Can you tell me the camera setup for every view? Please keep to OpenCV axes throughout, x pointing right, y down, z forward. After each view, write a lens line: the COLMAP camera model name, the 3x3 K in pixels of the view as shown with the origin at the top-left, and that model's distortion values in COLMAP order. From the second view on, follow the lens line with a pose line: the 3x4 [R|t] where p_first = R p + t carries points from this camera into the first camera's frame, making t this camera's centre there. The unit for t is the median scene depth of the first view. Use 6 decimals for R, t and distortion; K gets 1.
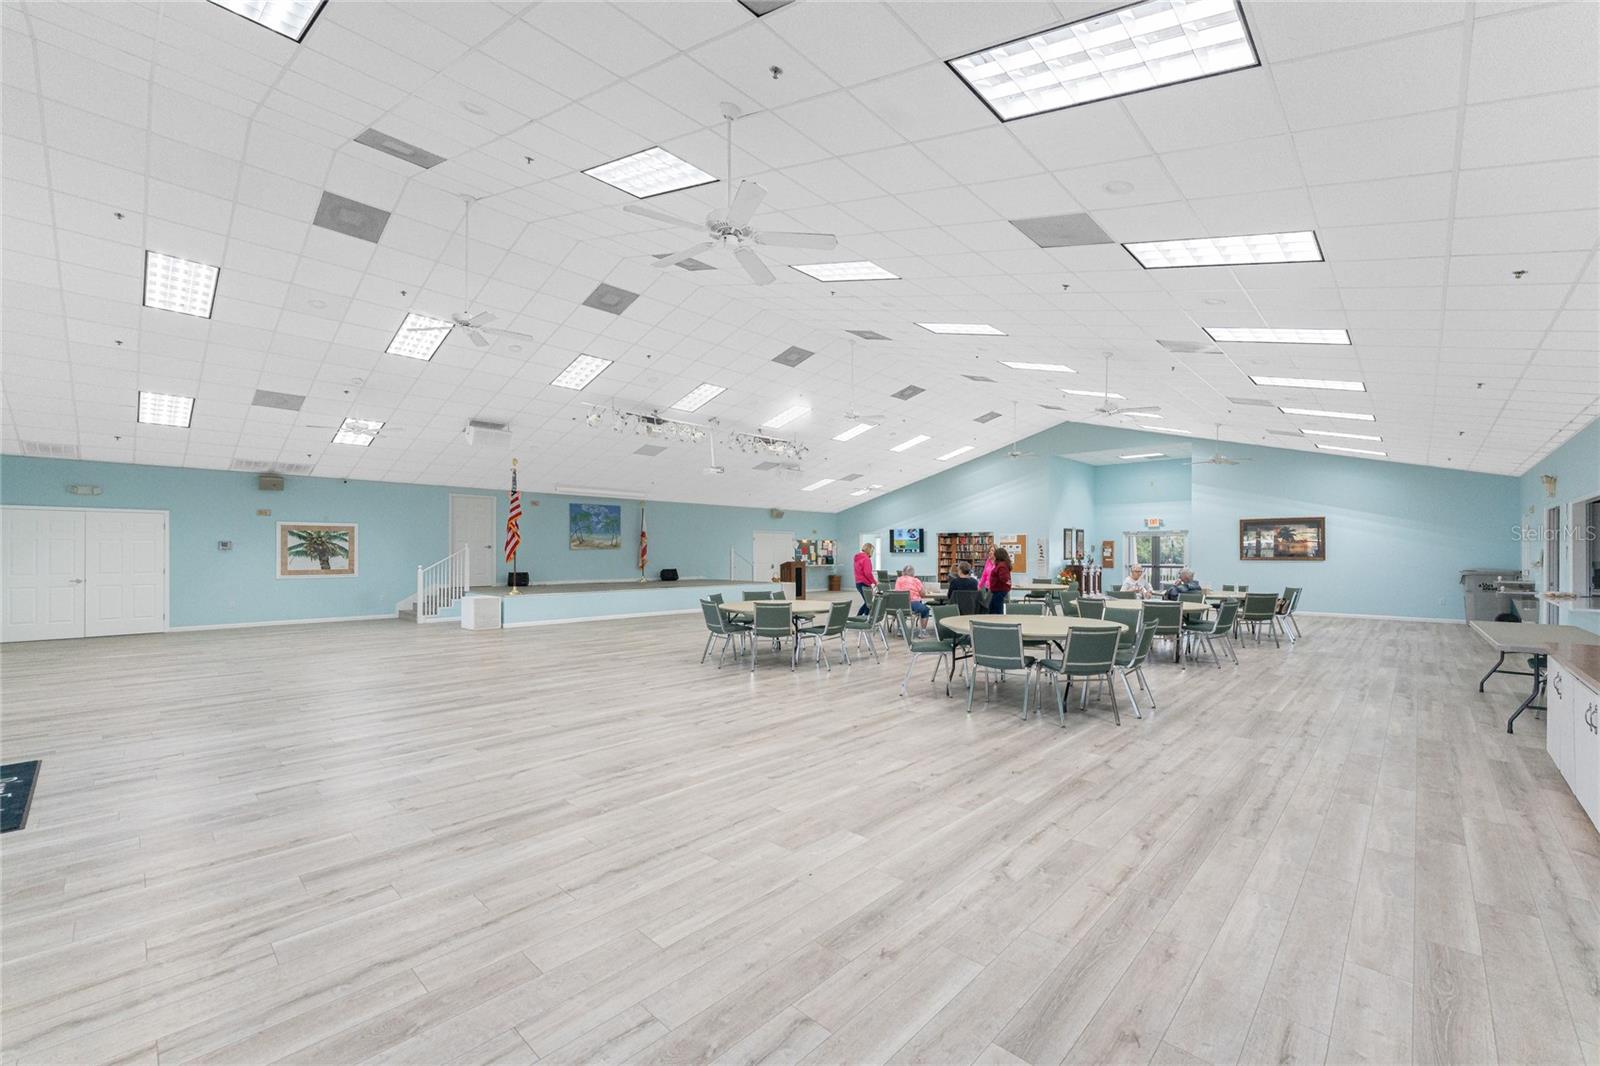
lens RADIAL K [[678.7, 0, 796.5], [0, 678.7, 546.0], [0, 0, 1]] dist [0.002270, 0.000056]
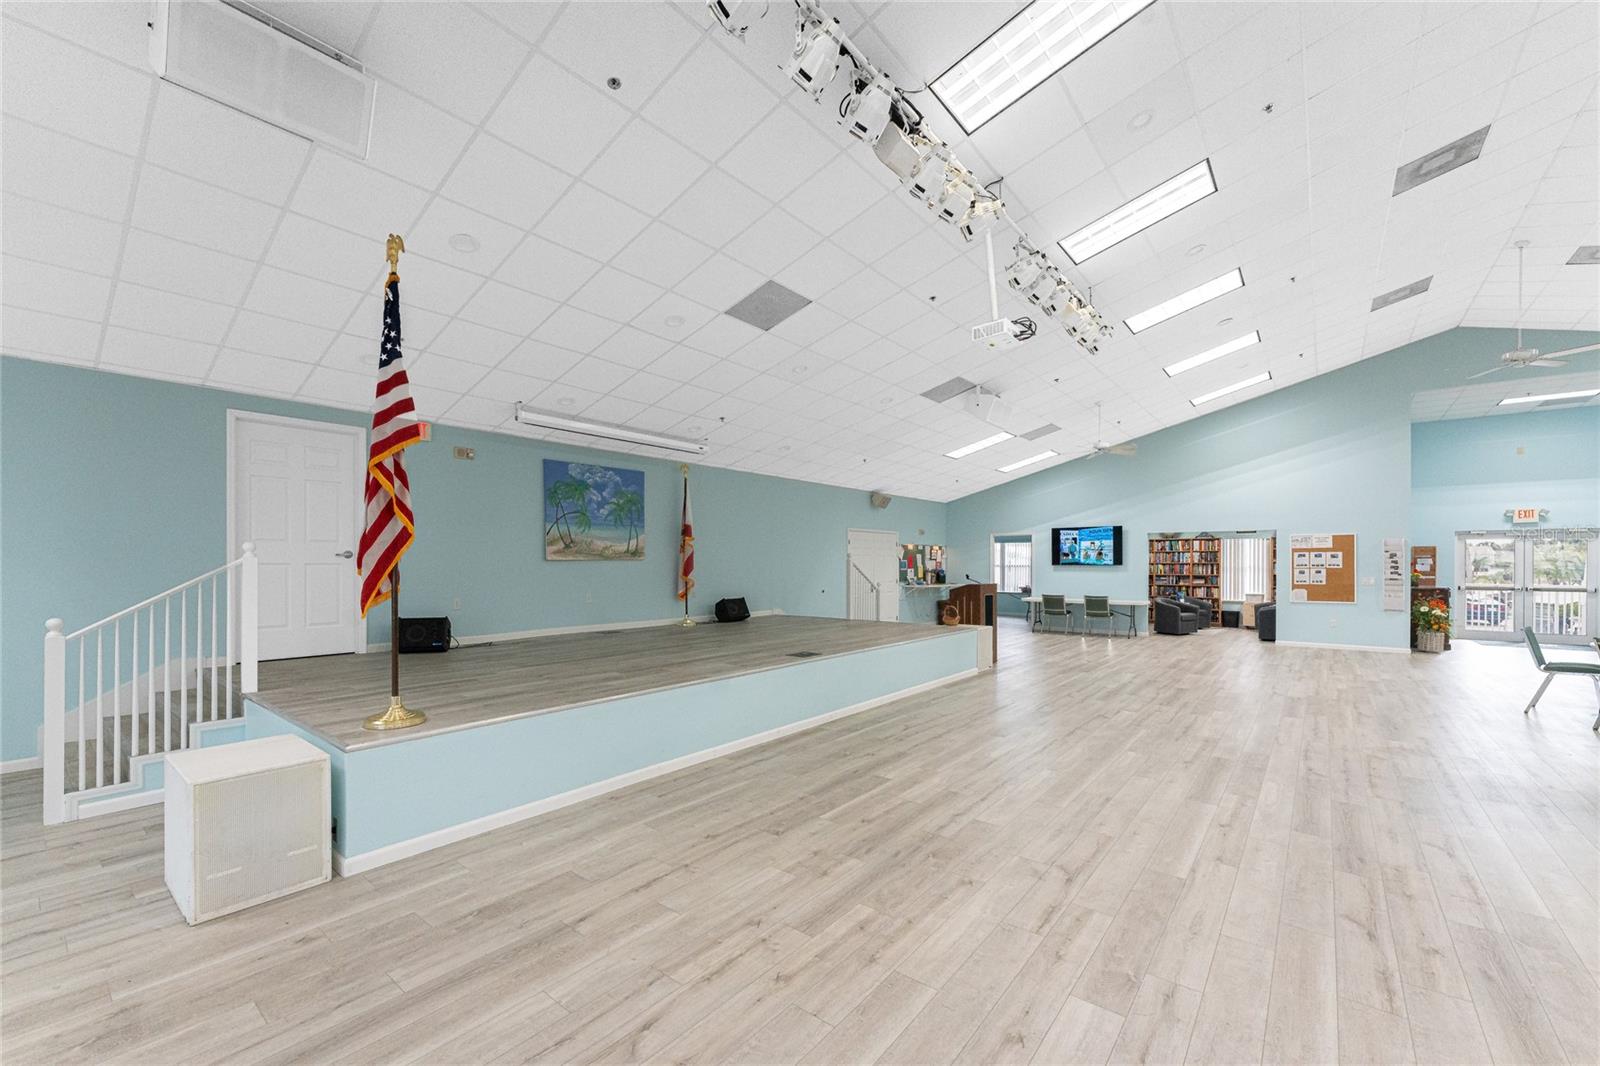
lens RADIAL K [[676.6, 0, 772.1], [0, 676.6, 561.3], [0, 0, 1]] dist [-0.000256, 0.000087]
pose [[0.997934, 0.000132, 0.064251, -0.209590], [-0.000694, 0.999962, 0.008732, 0.001355], [-0.064247, -0.008759, 0.997896, 0.537000]]
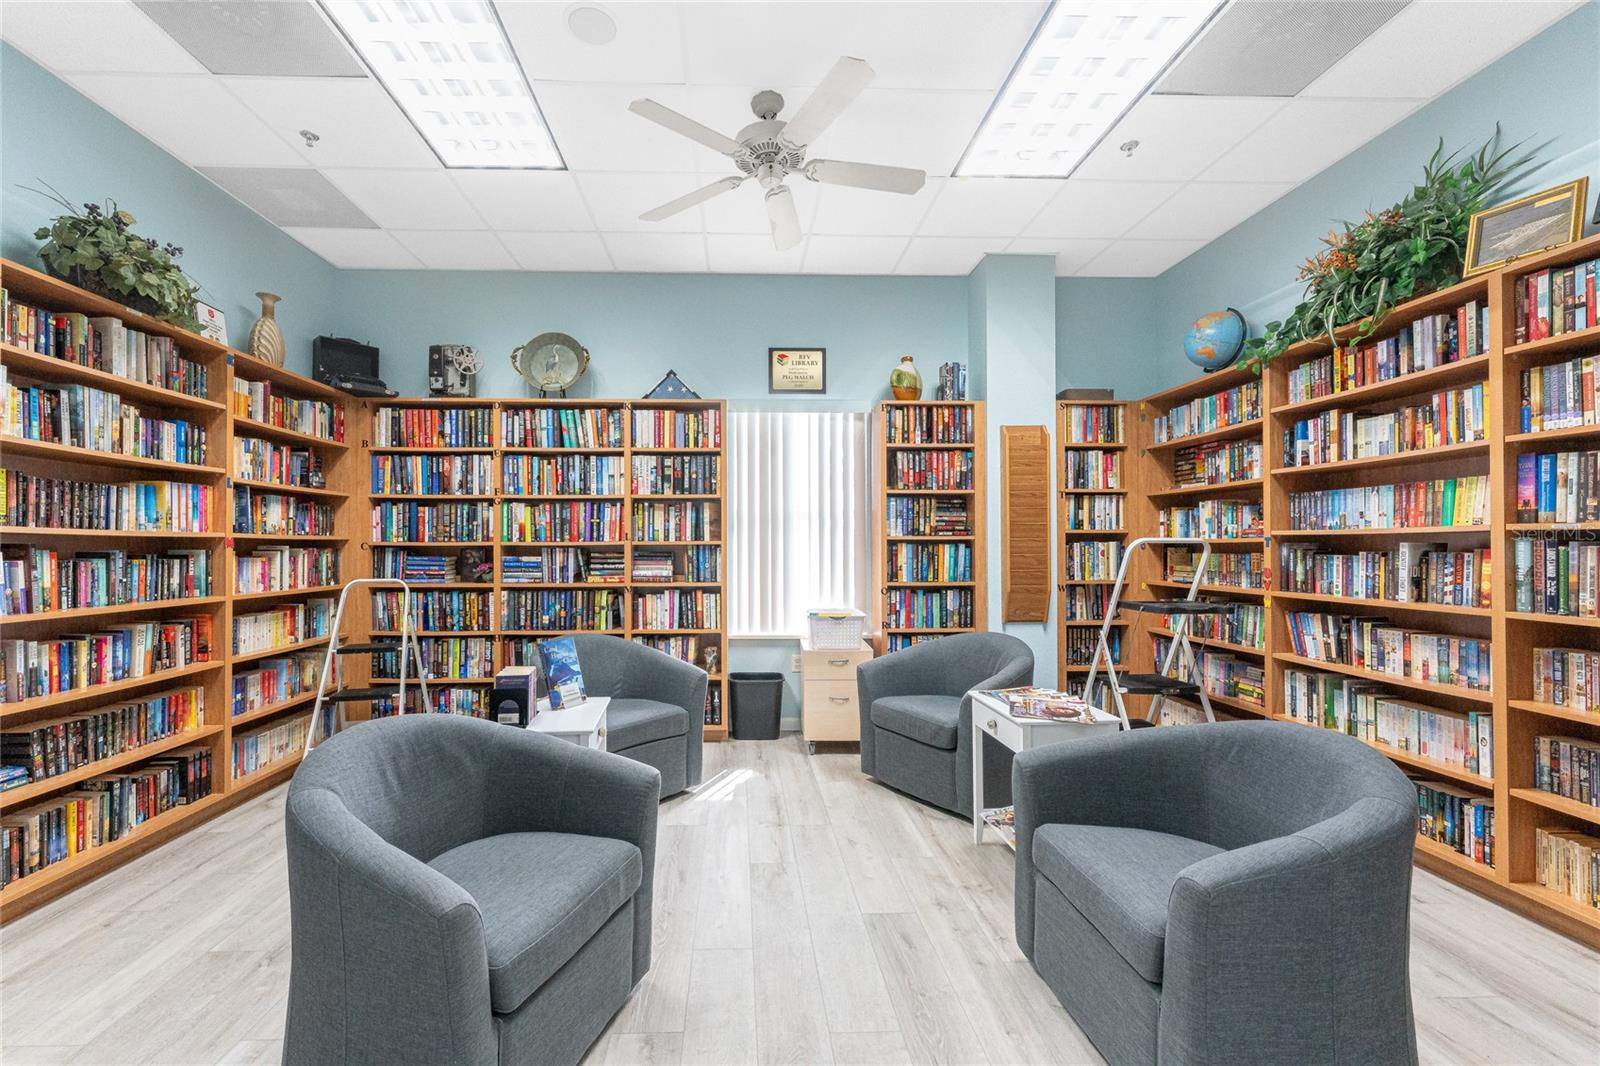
lens RADIAL K [[676.6, 0, 772.1], [0, 676.6, 561.3], [0, 0, 1]] dist [-0.000256, 0.000087]
pose [[0.702809, -0.007065, 0.711344, 0.276277], [0.000506, 0.999955, 0.009432, 0.030656], [-0.711379, -0.006269, 0.702781, 1.203895]]
